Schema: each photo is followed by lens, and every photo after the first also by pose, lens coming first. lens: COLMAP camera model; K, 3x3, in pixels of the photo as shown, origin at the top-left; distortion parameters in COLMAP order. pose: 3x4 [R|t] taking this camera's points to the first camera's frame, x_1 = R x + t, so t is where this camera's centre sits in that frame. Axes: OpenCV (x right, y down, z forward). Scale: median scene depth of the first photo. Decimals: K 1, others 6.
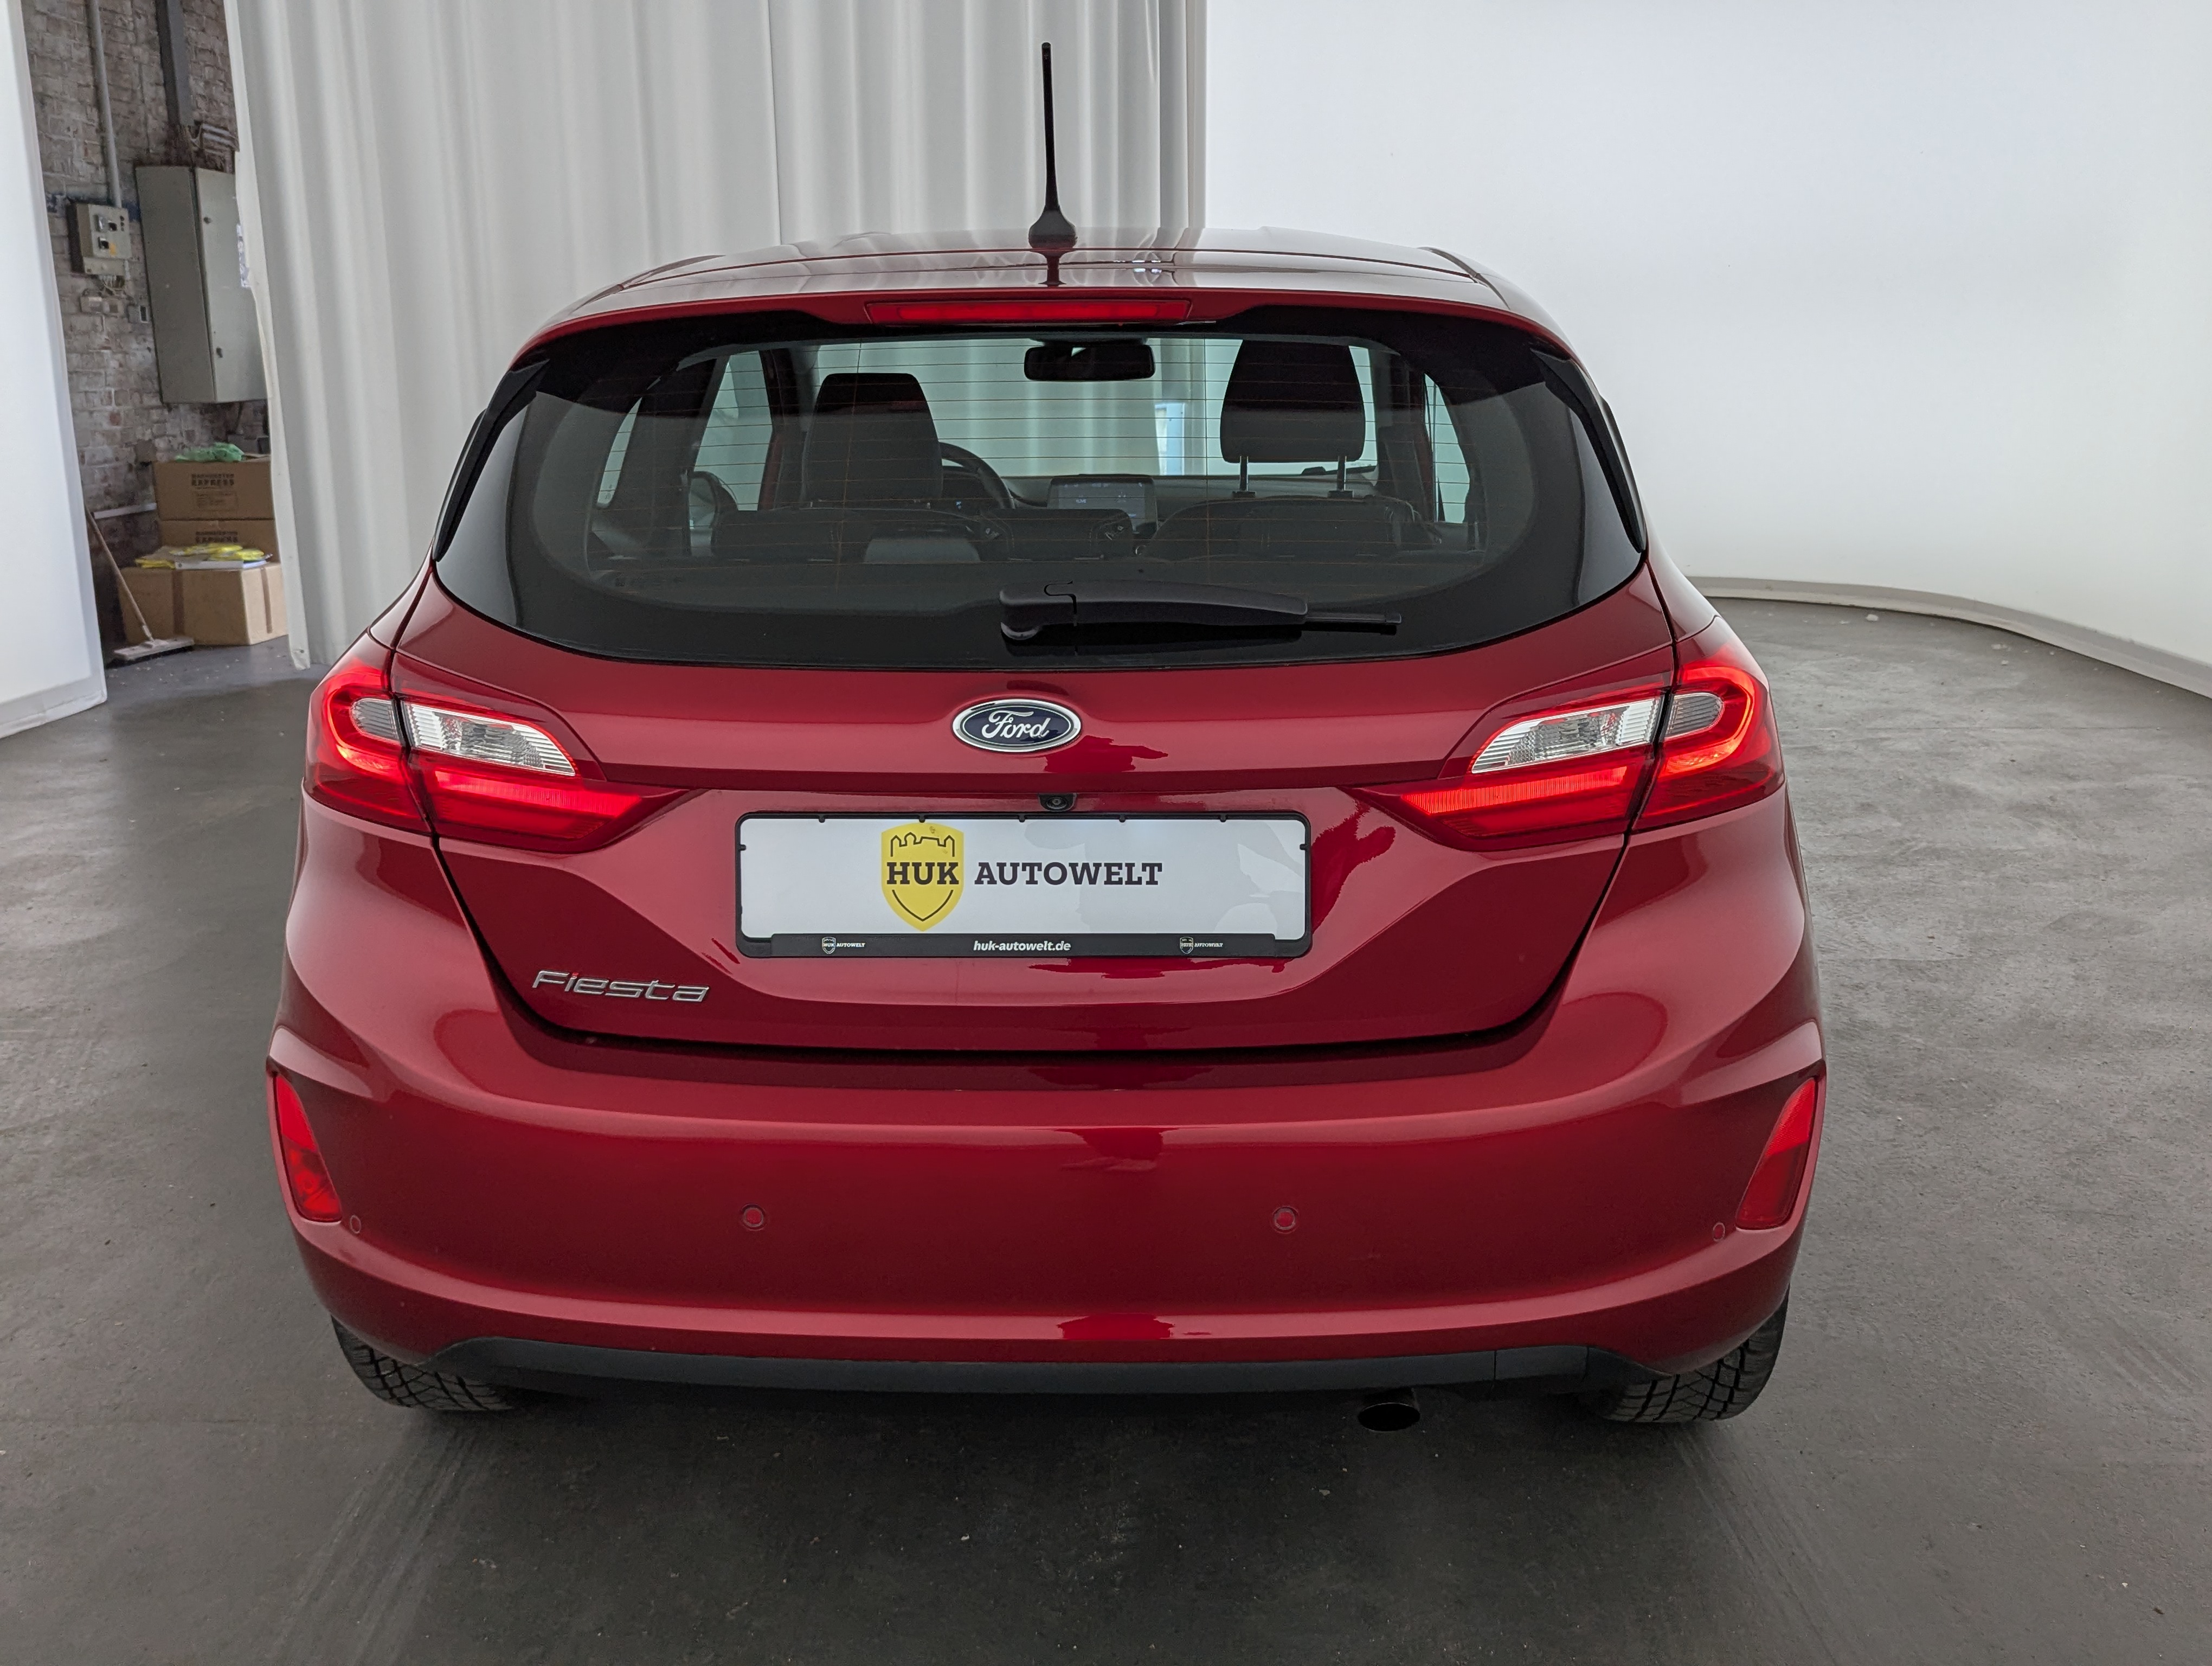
lens RADIAL K [[2024.6, 0, 1091.5], [0, 2024.6, 826.1], [0, 0, 1]] dist [0.013191, 0.000000]
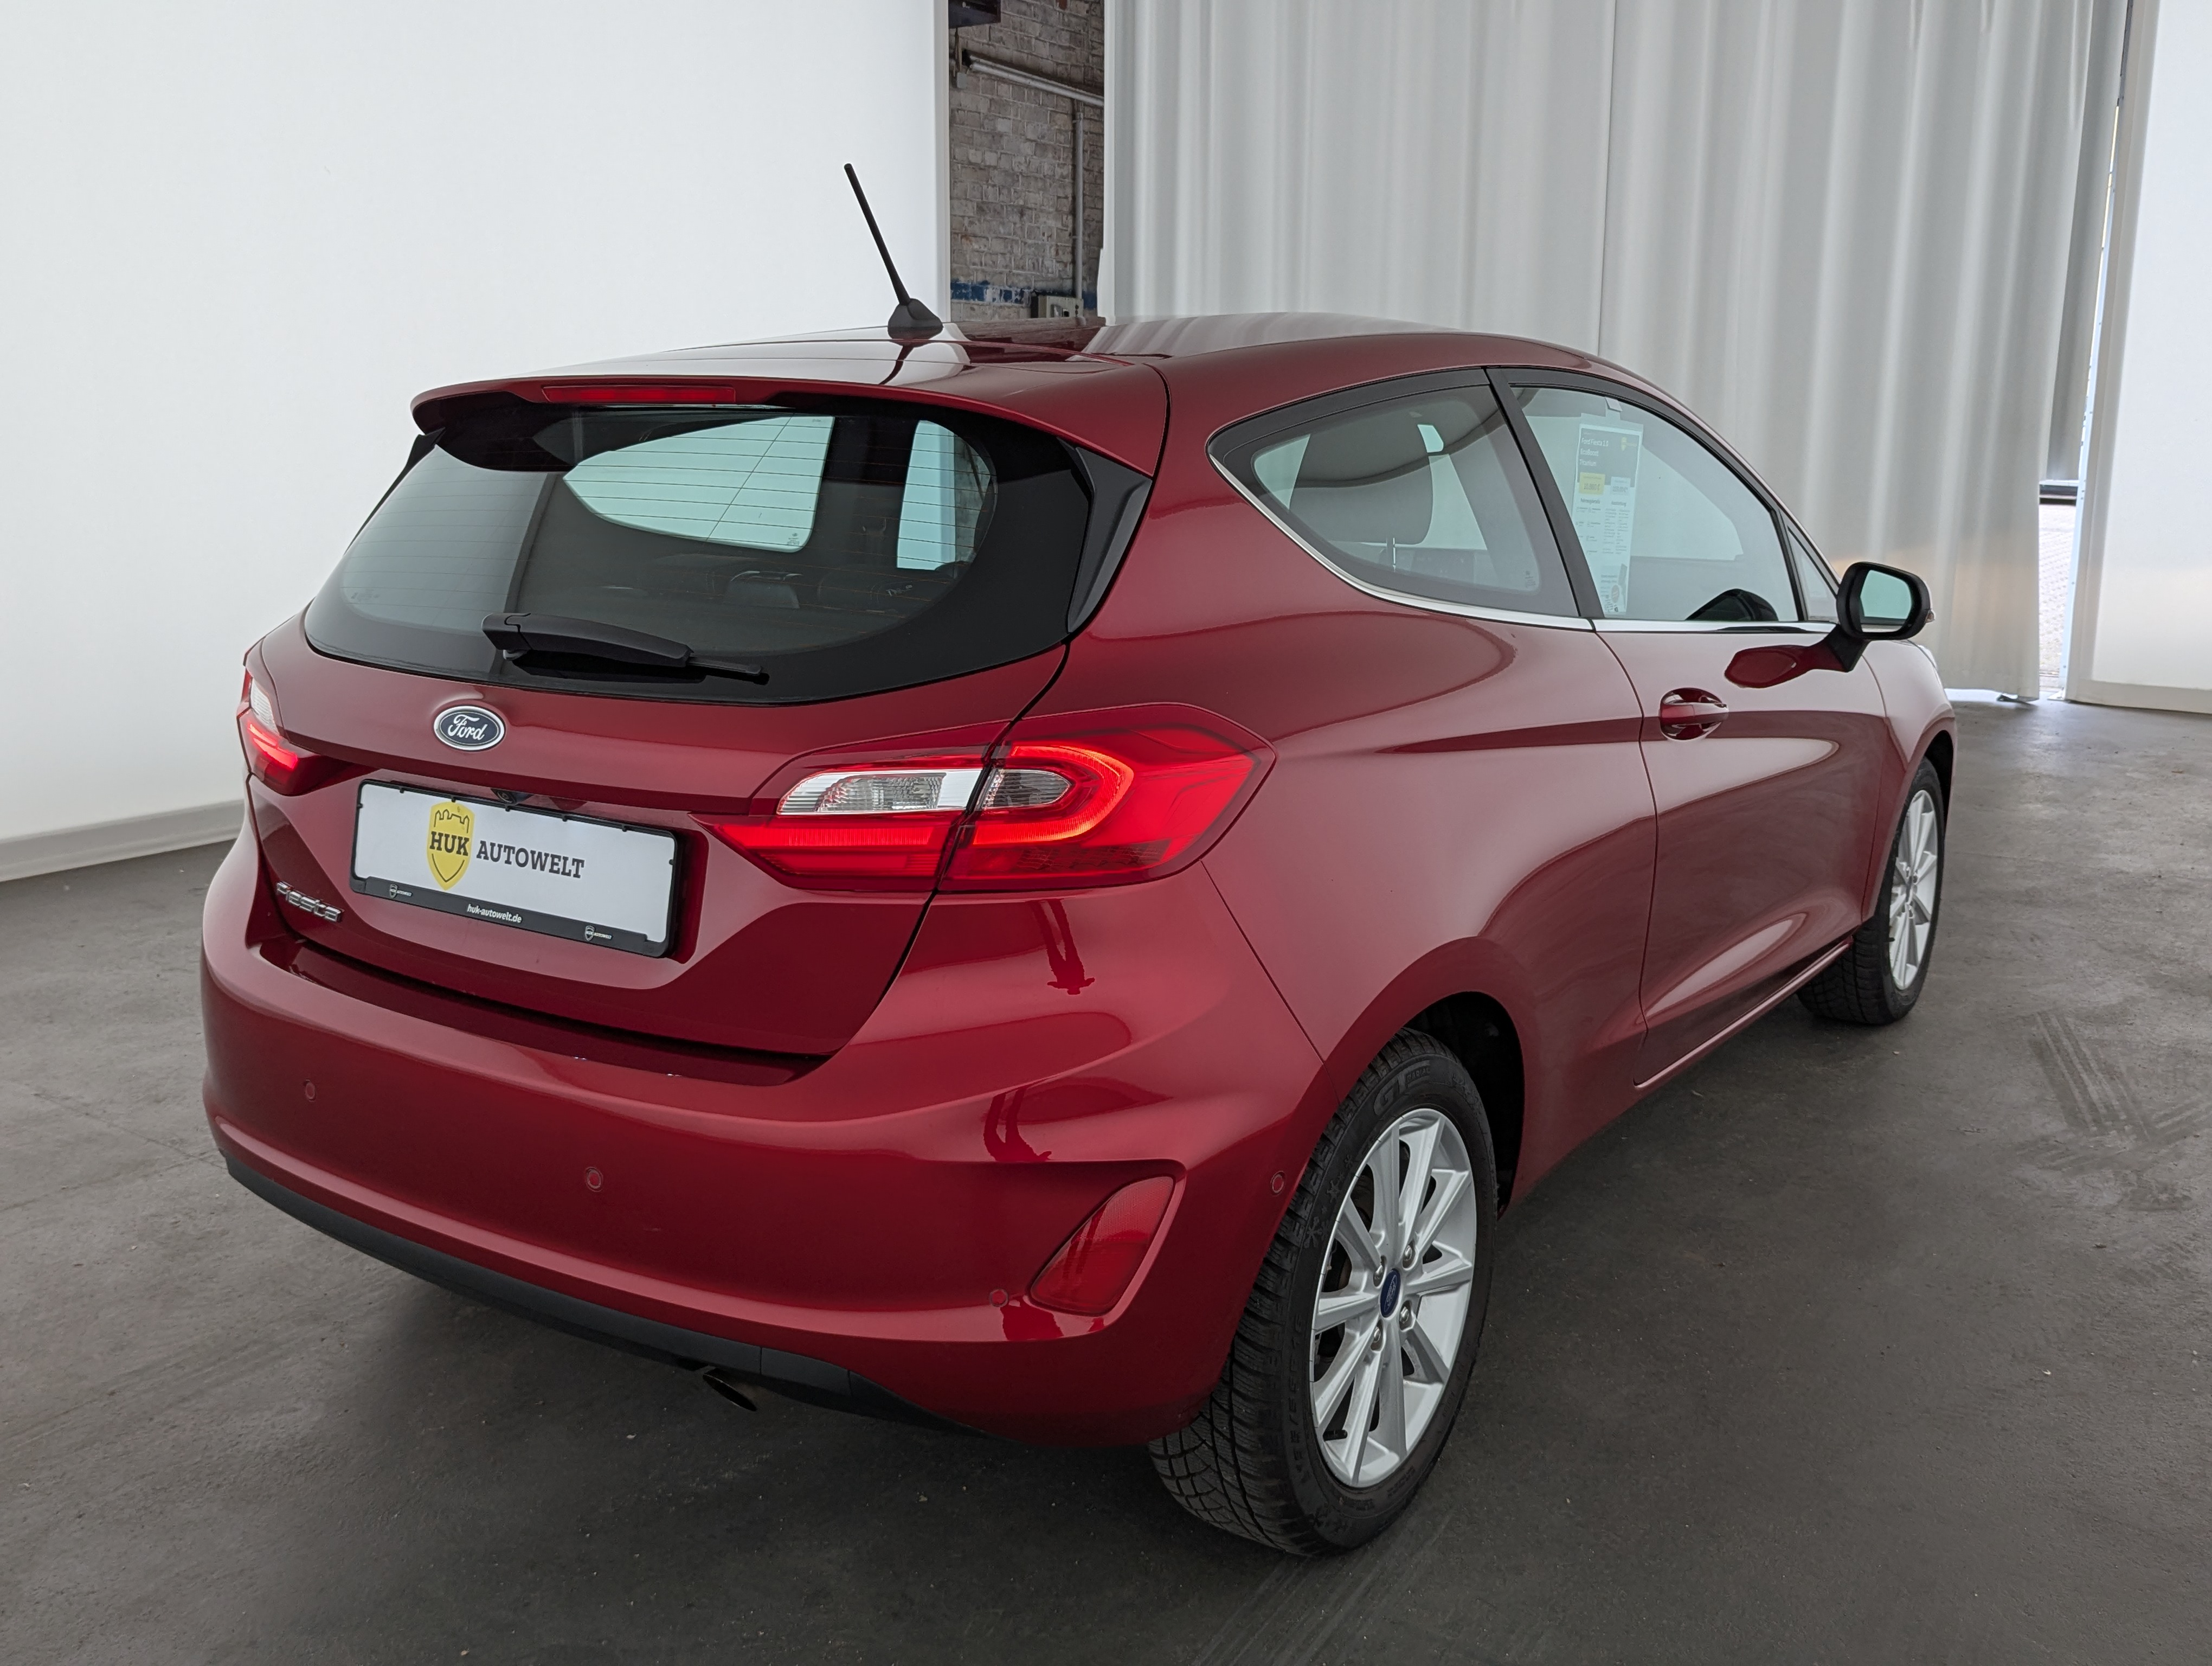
lens RADIAL K [[2024.6, 0, 1110.1], [0, 2024.6, 818.0], [0, 0, 1]] dist [0.013191, 0.000000]
pose [[0.846375, 0.119708, -0.518960, 0.700375], [-0.139863, 0.990171, 0.000298, -0.038100], [0.513894, 0.072331, 0.854799, 0.117609]]
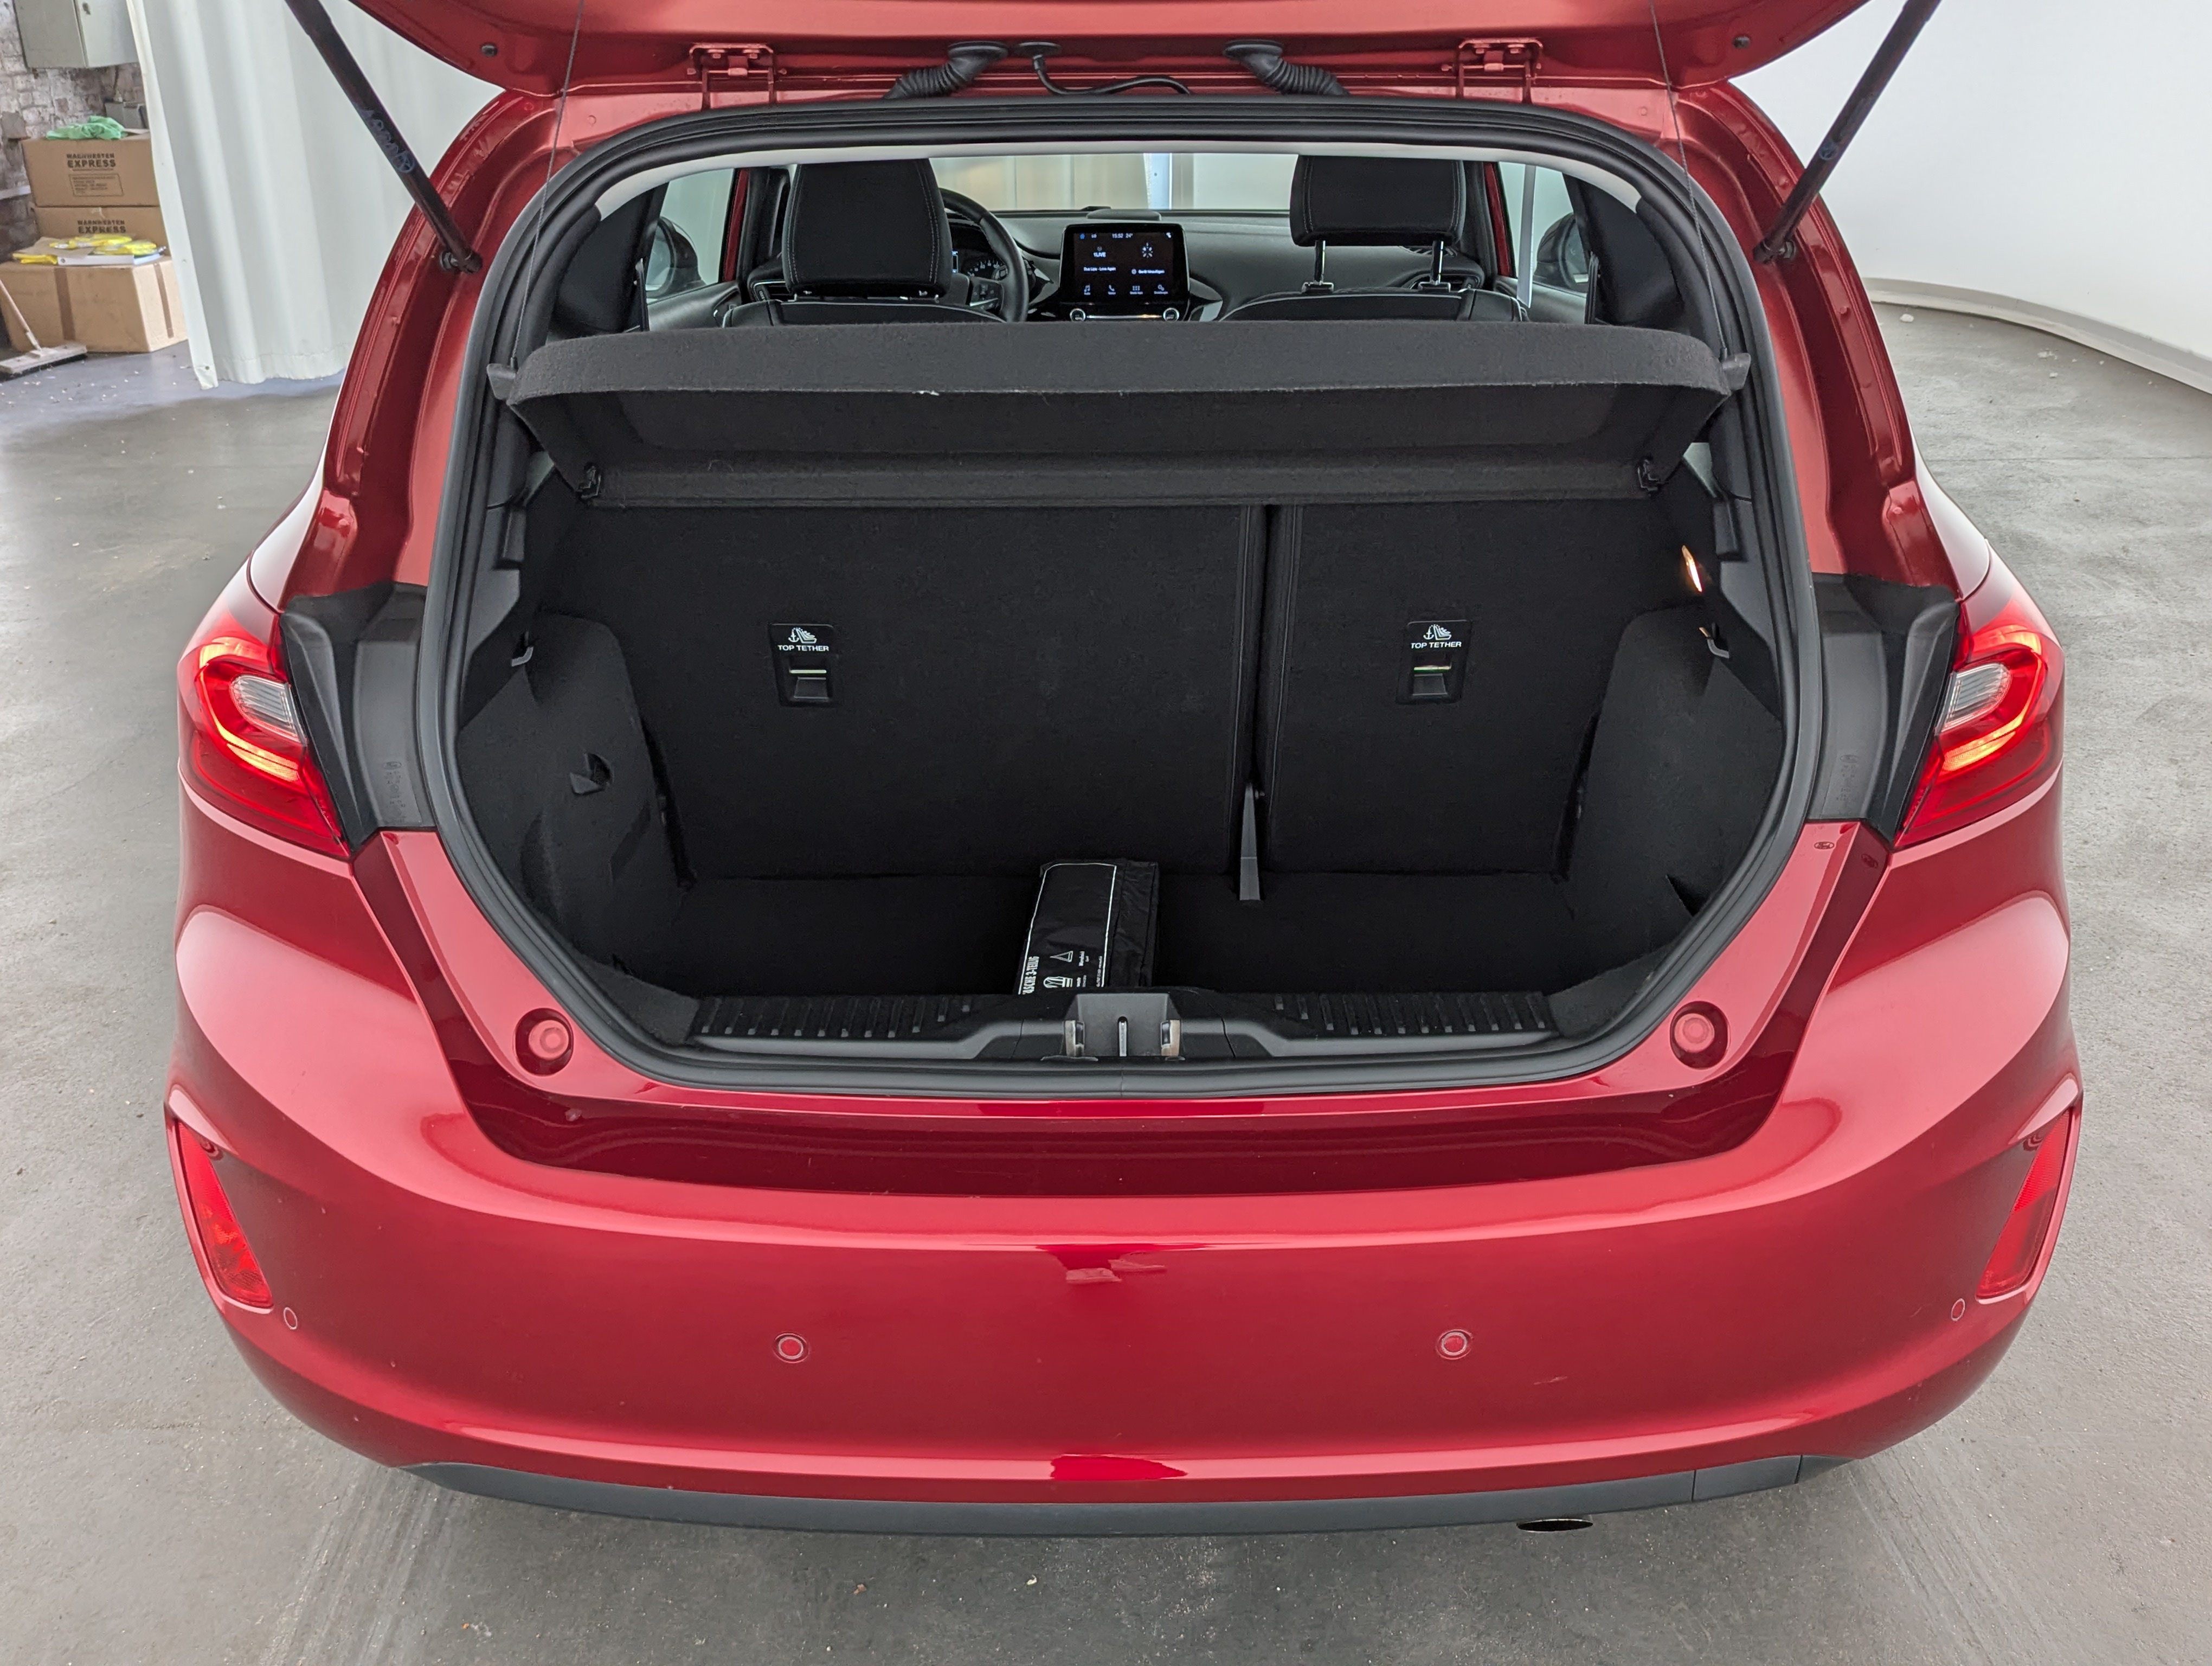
lens RADIAL K [[2024.6, 0, 1124.6], [0, 2024.6, 847.7], [0, 0, 1]] dist [0.013191, 0.000000]
pose [[0.999305, -0.013056, 0.034905, -0.046782], [0.006766, 0.984621, 0.174572, -0.108167], [-0.036648, -0.174215, 0.984025, 0.185876]]
